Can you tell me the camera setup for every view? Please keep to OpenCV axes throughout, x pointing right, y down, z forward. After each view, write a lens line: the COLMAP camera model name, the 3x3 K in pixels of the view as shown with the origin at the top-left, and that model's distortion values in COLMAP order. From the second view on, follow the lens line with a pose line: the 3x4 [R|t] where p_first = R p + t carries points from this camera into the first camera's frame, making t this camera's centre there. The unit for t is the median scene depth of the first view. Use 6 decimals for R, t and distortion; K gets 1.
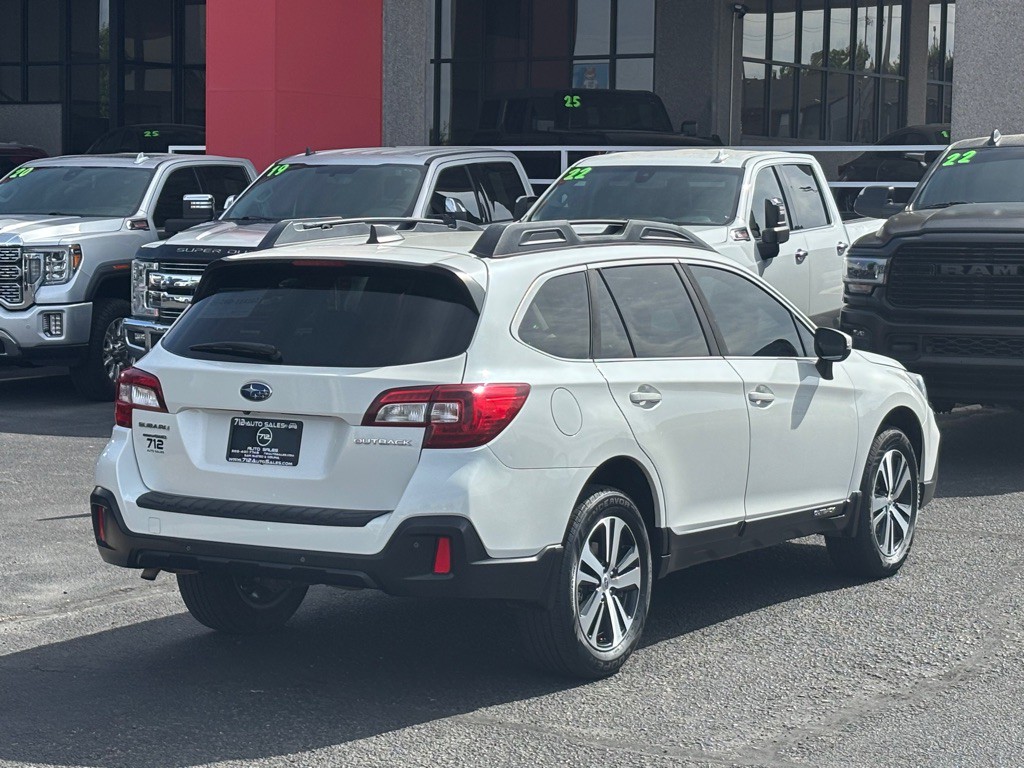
lens RADIAL K [[2463.6, 0, 476.6], [0, 2463.6, 382.9], [0, 0, 1]] dist [0.202532, -0.358838]
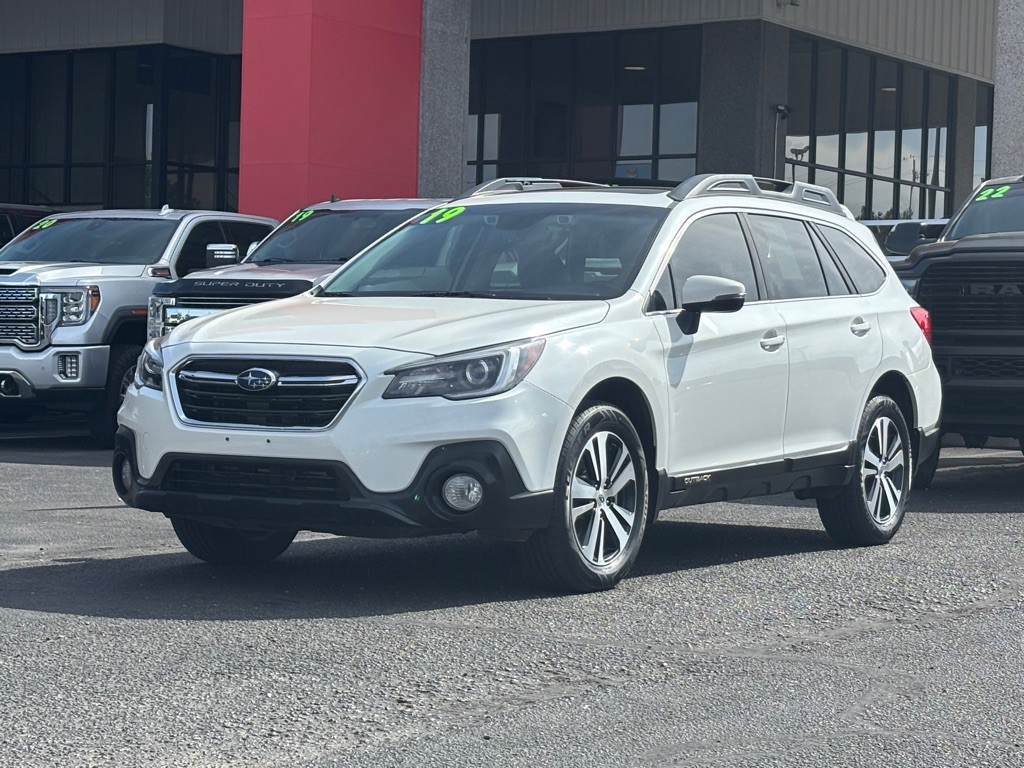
lens RADIAL K [[2465.0, 0, 512.0], [0, 2465.0, 384.0], [0, 0, 1]] dist [0.219382, -0.757869]
pose [[0.999868, 0.013591, -0.008939, 0.021484], [-0.014170, 0.997568, -0.068243, 0.078451], [0.007990, 0.068361, 0.997629, 0.039716]]
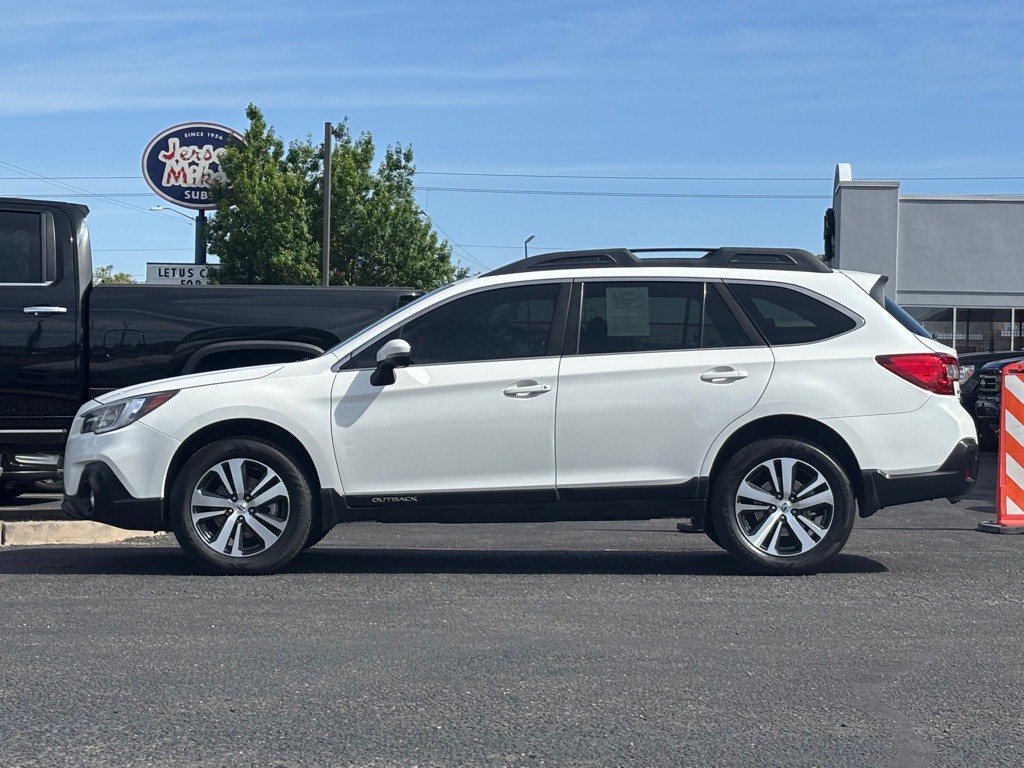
lens RADIAL K [[2465.9, 0, 528.3], [0, 2465.9, 387.8], [0, 0, 1]] dist [0.201627, -0.545076]
pose [[0.485828, -0.003876, -0.874046, 1.033285], [-0.073441, 0.996273, -0.045239, 0.048700], [0.870964, 0.086169, 0.483732, 0.407633]]
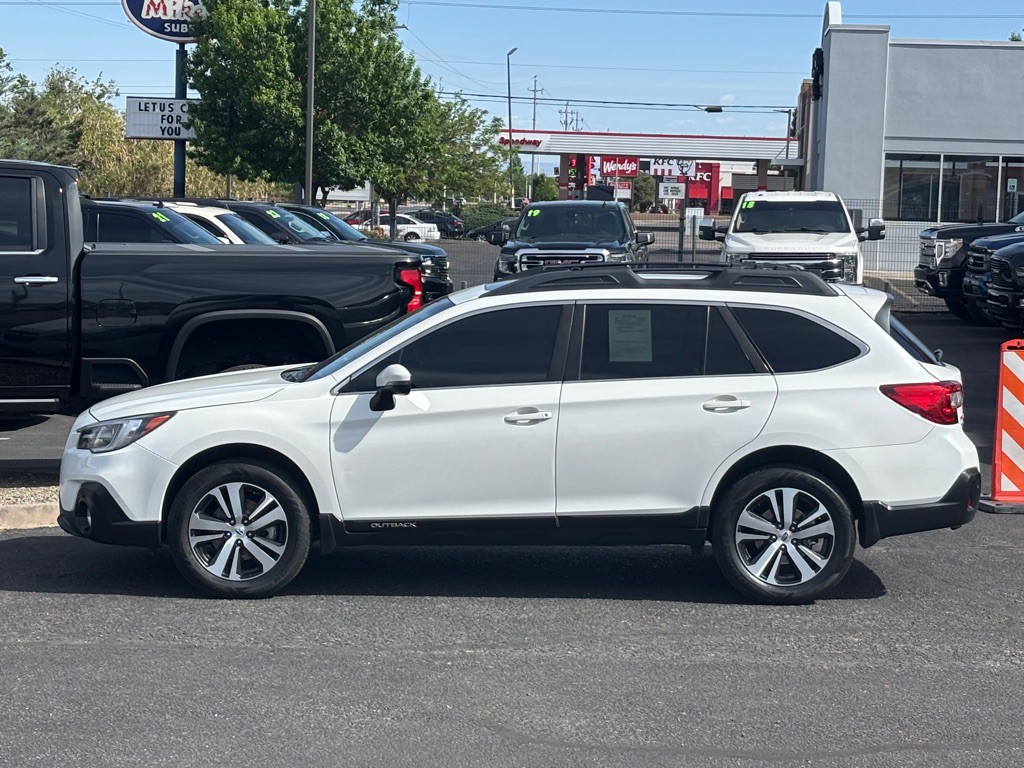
lens RADIAL K [[2465.9, 0, 528.3], [0, 2465.9, 387.8], [0, 0, 1]] dist [0.201627, -0.545076]
pose [[0.493493, 0.076240, -0.866402, 1.016732], [-0.084092, 0.995666, 0.039717, -0.052555], [0.865675, 0.053257, 0.497765, 0.395984]]
